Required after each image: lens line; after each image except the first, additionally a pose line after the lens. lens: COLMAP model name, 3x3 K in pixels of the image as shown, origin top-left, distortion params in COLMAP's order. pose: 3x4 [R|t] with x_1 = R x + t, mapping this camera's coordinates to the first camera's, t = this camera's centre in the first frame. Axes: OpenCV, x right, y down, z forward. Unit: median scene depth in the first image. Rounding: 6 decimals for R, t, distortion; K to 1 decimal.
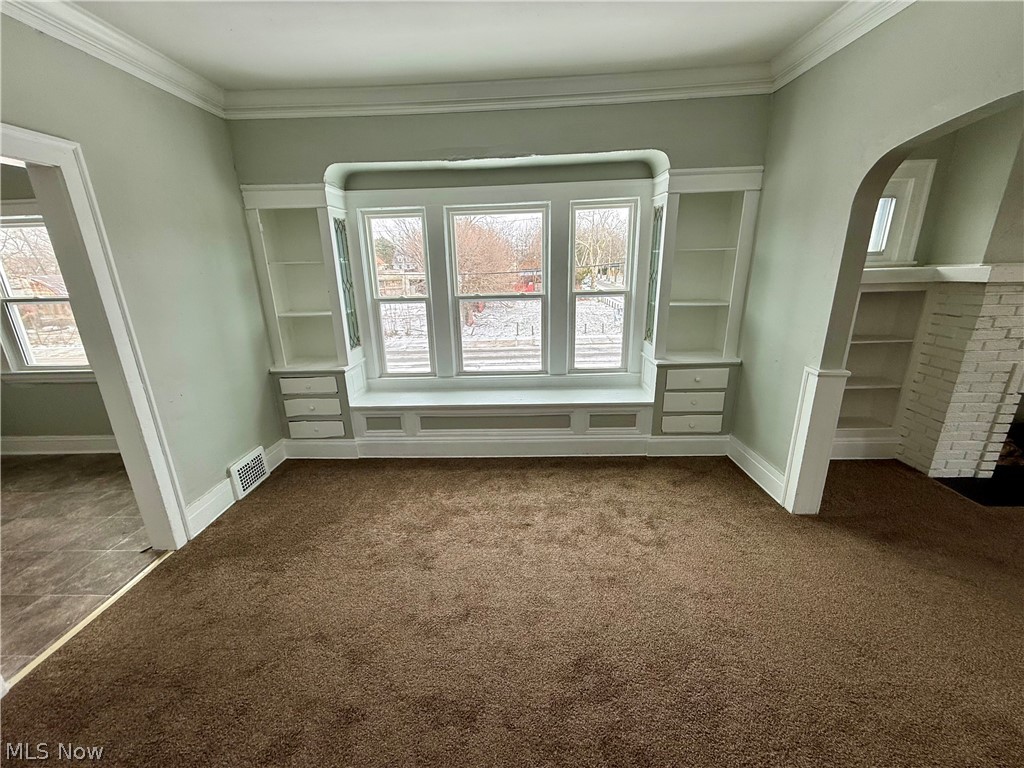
lens RADIAL K [[407.3, 0, 499.4], [0, 407.3, 384.6], [0, 0, 1]] dist [0.001121, -0.000638]
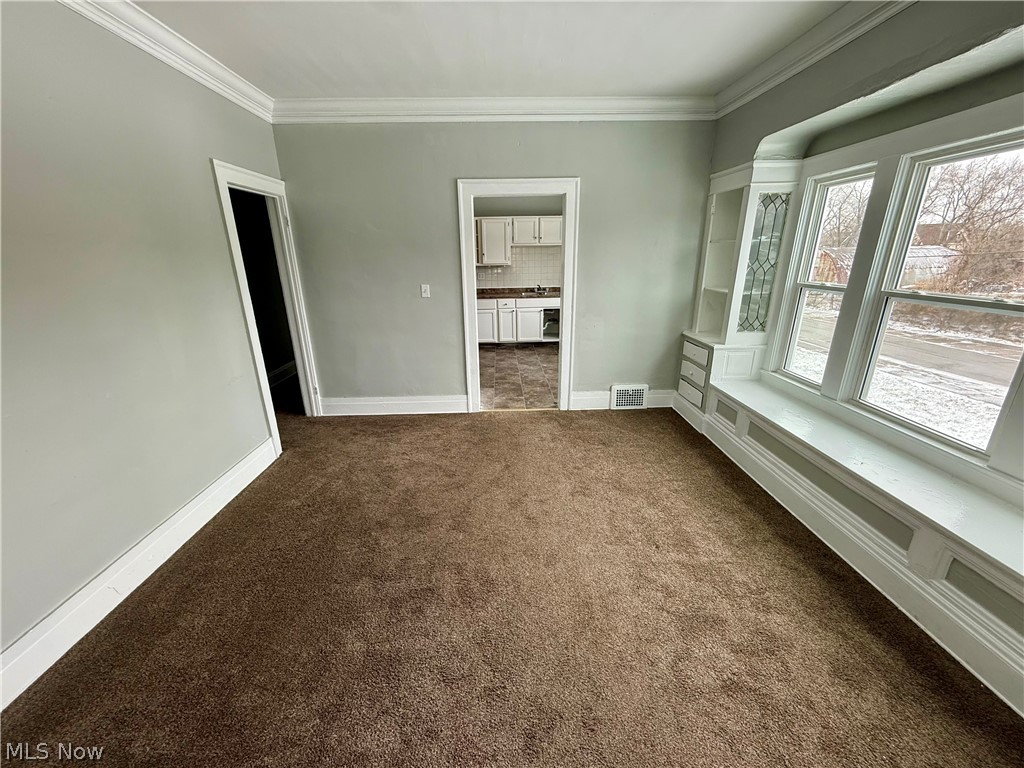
lens RADIAL K [[407.3, 0, 513.8], [0, 407.3, 383.3], [0, 0, 1]] dist [0.001121, -0.000638]
pose [[0.071911, 0.326404, -0.942491, 0.634874], [-0.276118, 0.914522, 0.295650, -0.126131], [0.958430, 0.238978, 0.155890, 0.407522]]
